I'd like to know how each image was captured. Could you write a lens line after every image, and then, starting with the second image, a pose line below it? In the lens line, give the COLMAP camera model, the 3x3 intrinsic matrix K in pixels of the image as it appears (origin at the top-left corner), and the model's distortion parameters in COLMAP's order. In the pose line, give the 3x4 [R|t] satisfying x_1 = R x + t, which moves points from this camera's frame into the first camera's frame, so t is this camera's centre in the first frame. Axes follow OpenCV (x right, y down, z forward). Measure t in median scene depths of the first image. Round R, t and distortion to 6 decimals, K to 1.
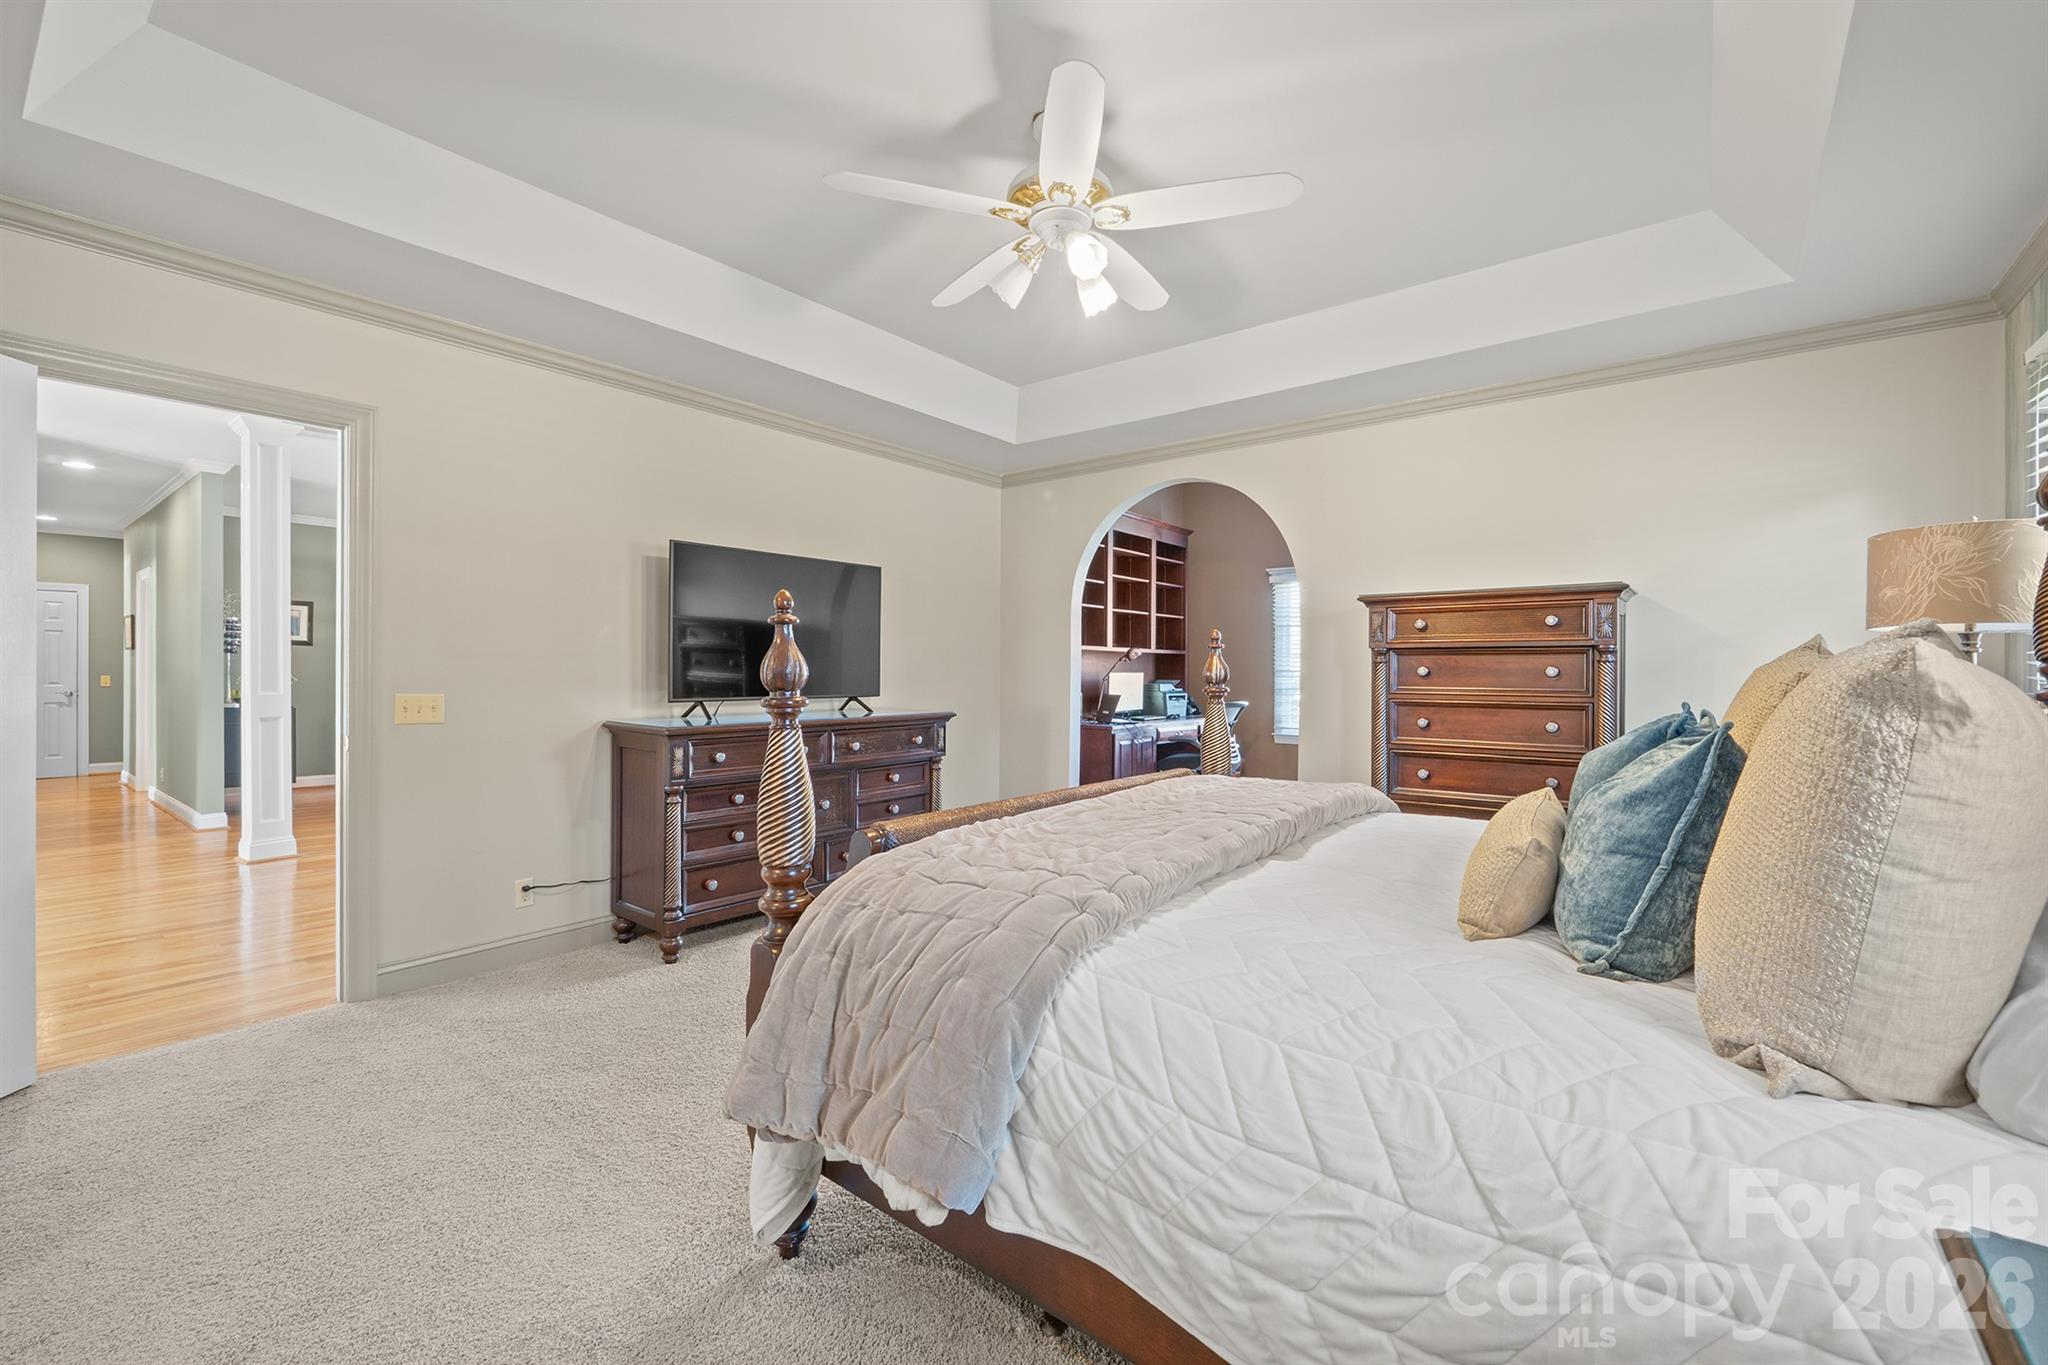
lens RADIAL K [[860.3, 0, 1031.6], [0, 860.3, 682.7], [0, 0, 1]] dist [-0.003526, -0.001183]
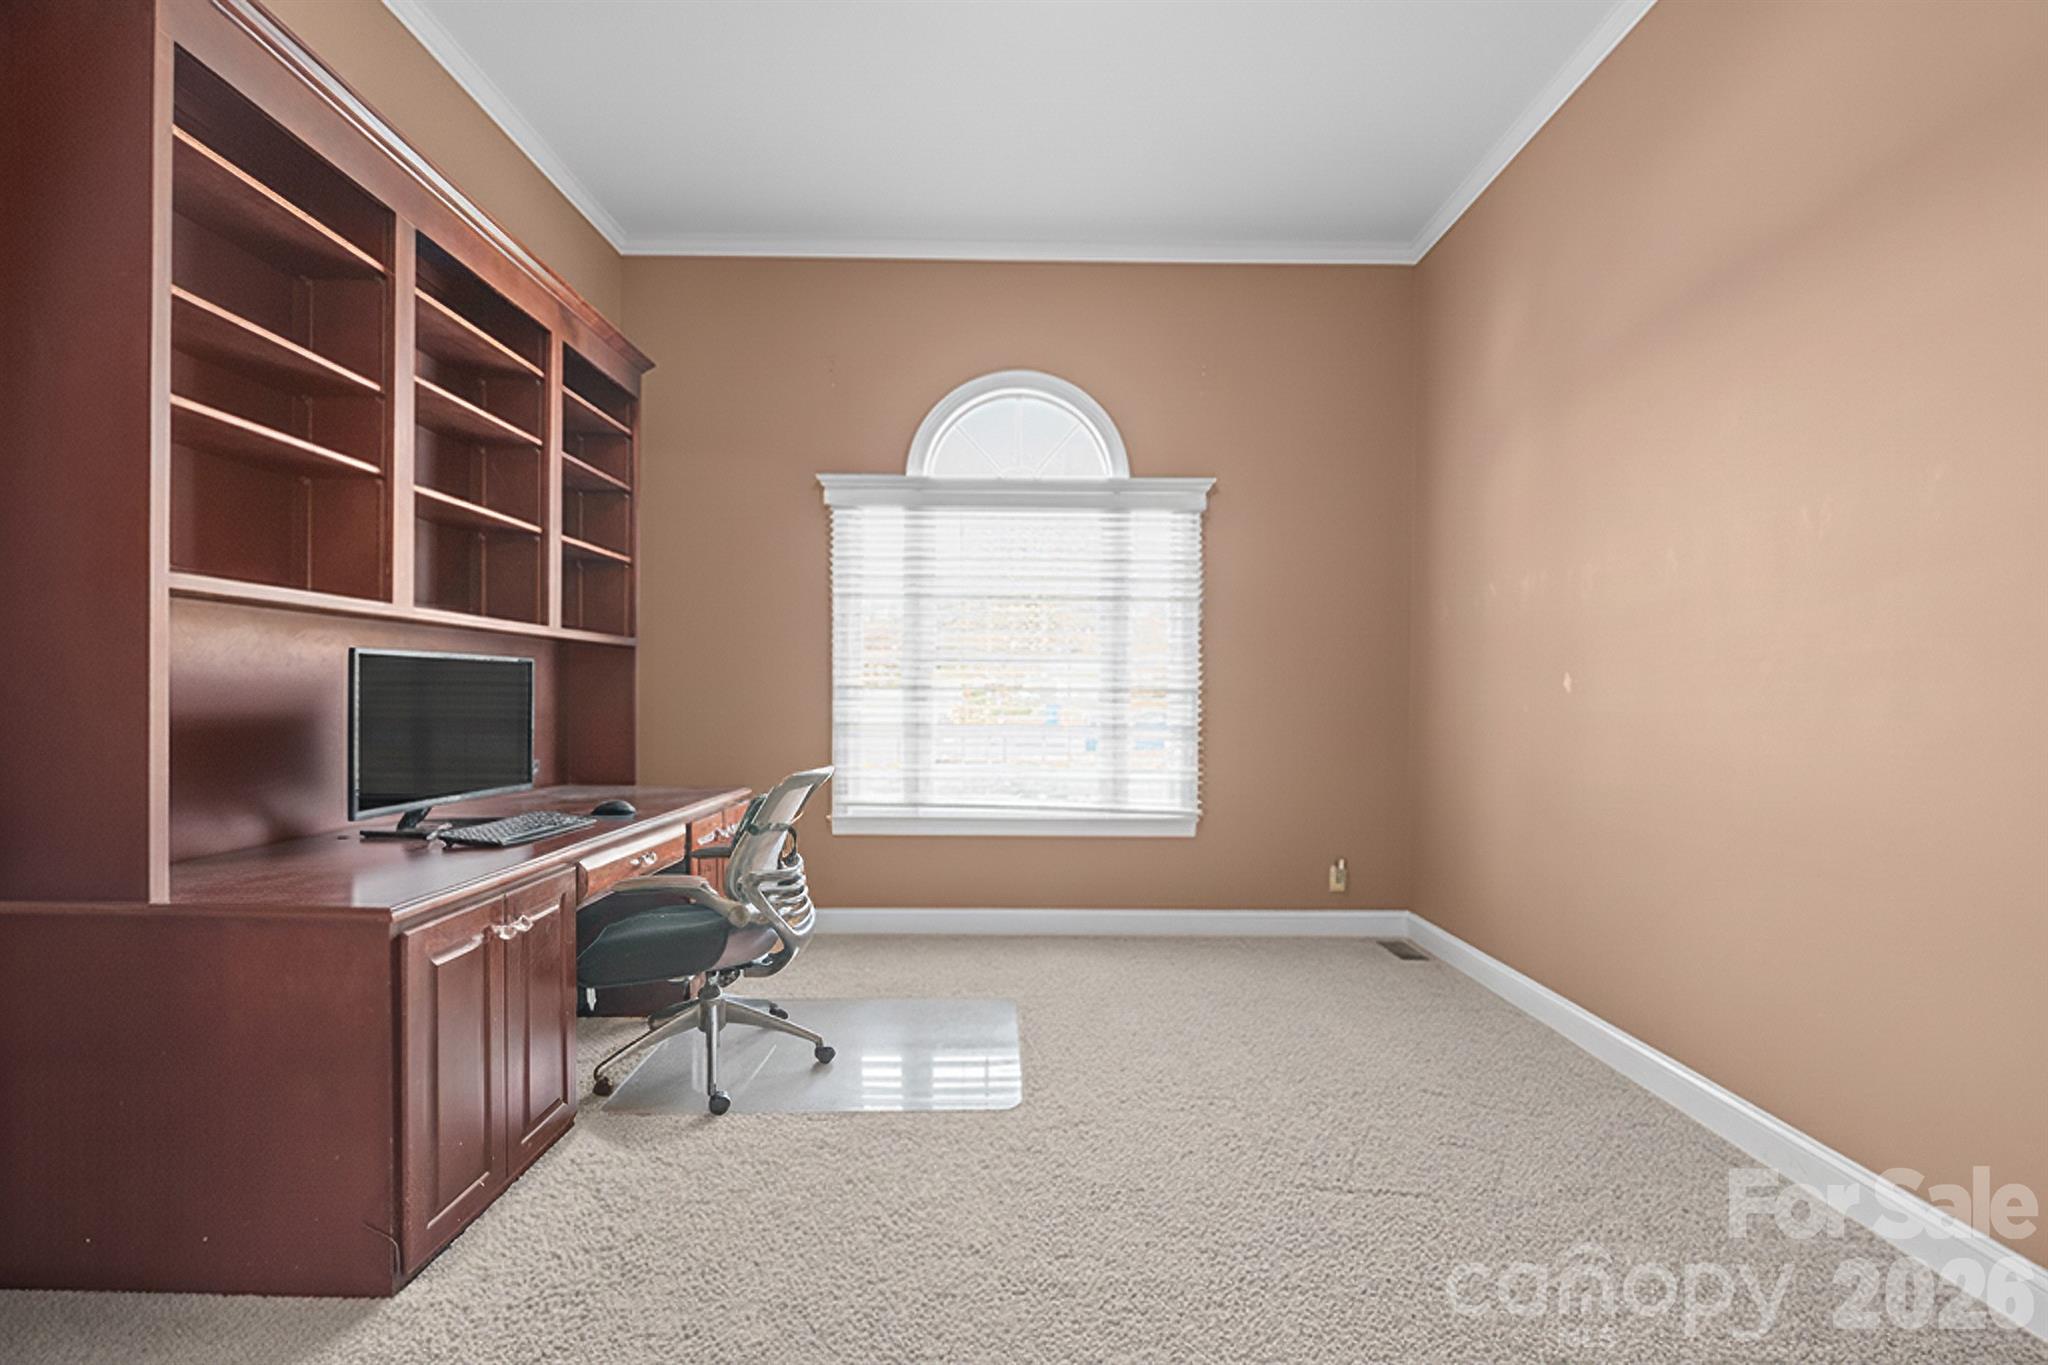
lens RADIAL K [[860.3, 0, 1034.2], [0, 860.3, 696.5], [0, 0, 1]] dist [-0.003526, -0.001183]
pose [[0.775983, 0.004188, 0.630739, 0.066940], [-0.004158, 0.999990, -0.001525, -0.008267], [-0.630740, -0.001440, 0.775993, 0.569666]]
